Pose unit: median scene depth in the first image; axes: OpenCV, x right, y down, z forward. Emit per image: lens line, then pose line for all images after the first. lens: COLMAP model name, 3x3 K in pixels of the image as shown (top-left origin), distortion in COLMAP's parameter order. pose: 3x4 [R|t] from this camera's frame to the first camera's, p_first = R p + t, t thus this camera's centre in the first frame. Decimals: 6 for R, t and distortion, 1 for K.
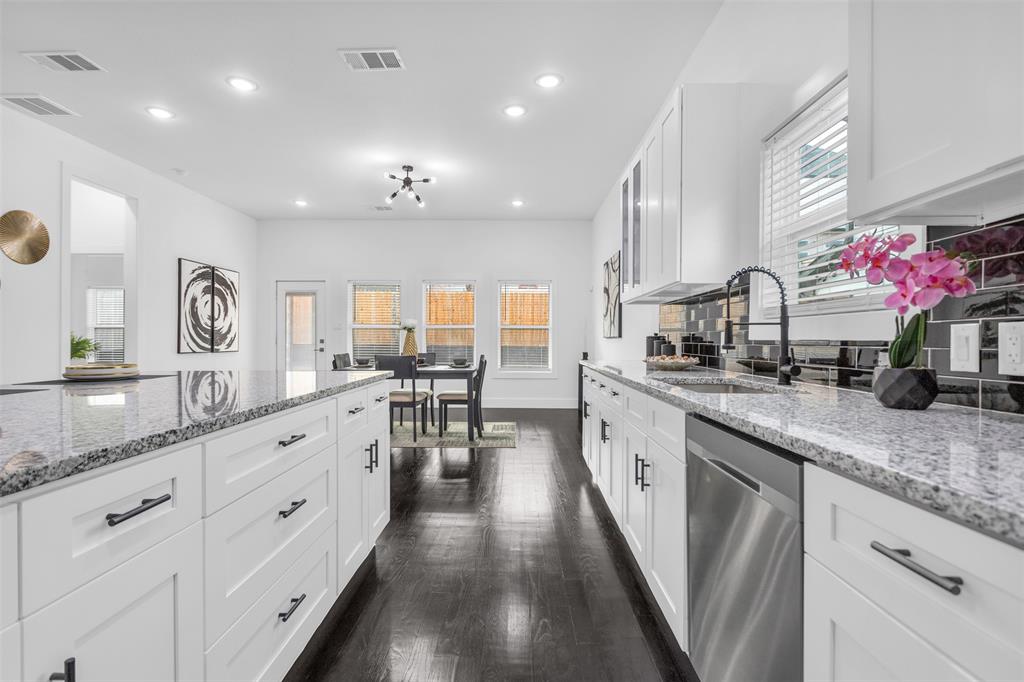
lens RADIAL K [[484.5, 0, 511.0], [0, 484.5, 339.3], [0, 0, 1]] dist [-0.003378, 0.003144]
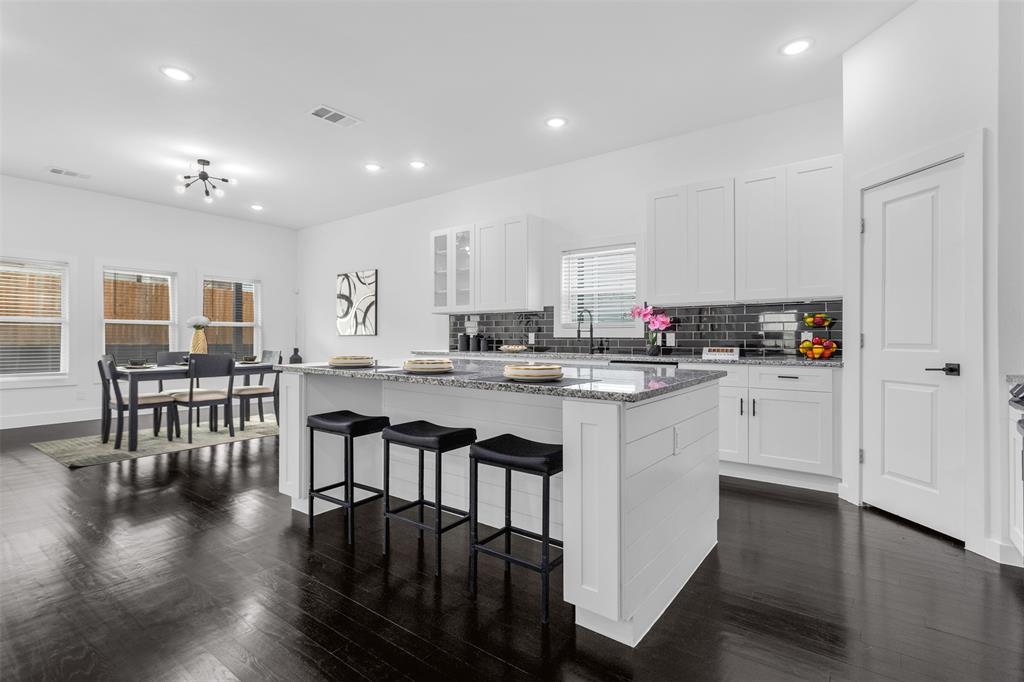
lens RADIAL K [[484.5, 0, 511.0], [0, 484.5, 336.6], [0, 0, 1]] dist [-0.003378, 0.003144]
pose [[0.580676, -0.001861, 0.814132, -0.633287], [0.000411, 0.999998, 0.001992, -0.002459], [-0.814134, -0.000822, 0.580676, -0.070809]]
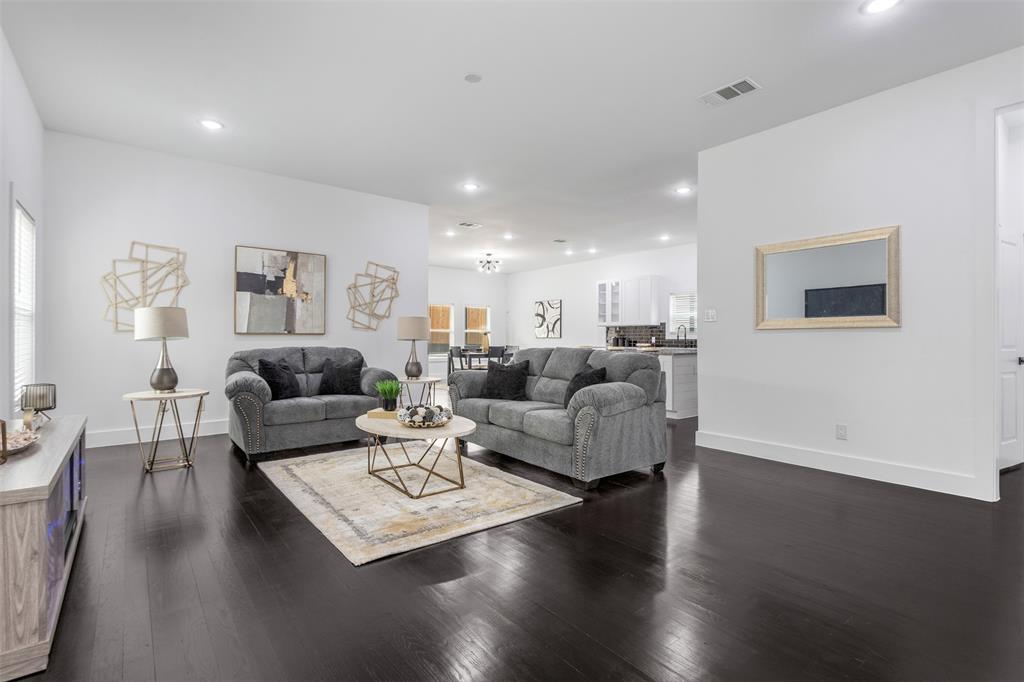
lens RADIAL K [[484.5, 0, 506.2], [0, 484.5, 336.8], [0, 0, 1]] dist [-0.003378, 0.003144]
pose [[0.775451, 0.001495, 0.631406, -1.408611], [-0.001079, 0.999999, -0.001042, -0.005702], [-0.631407, 0.000127, 0.775452, -0.611262]]
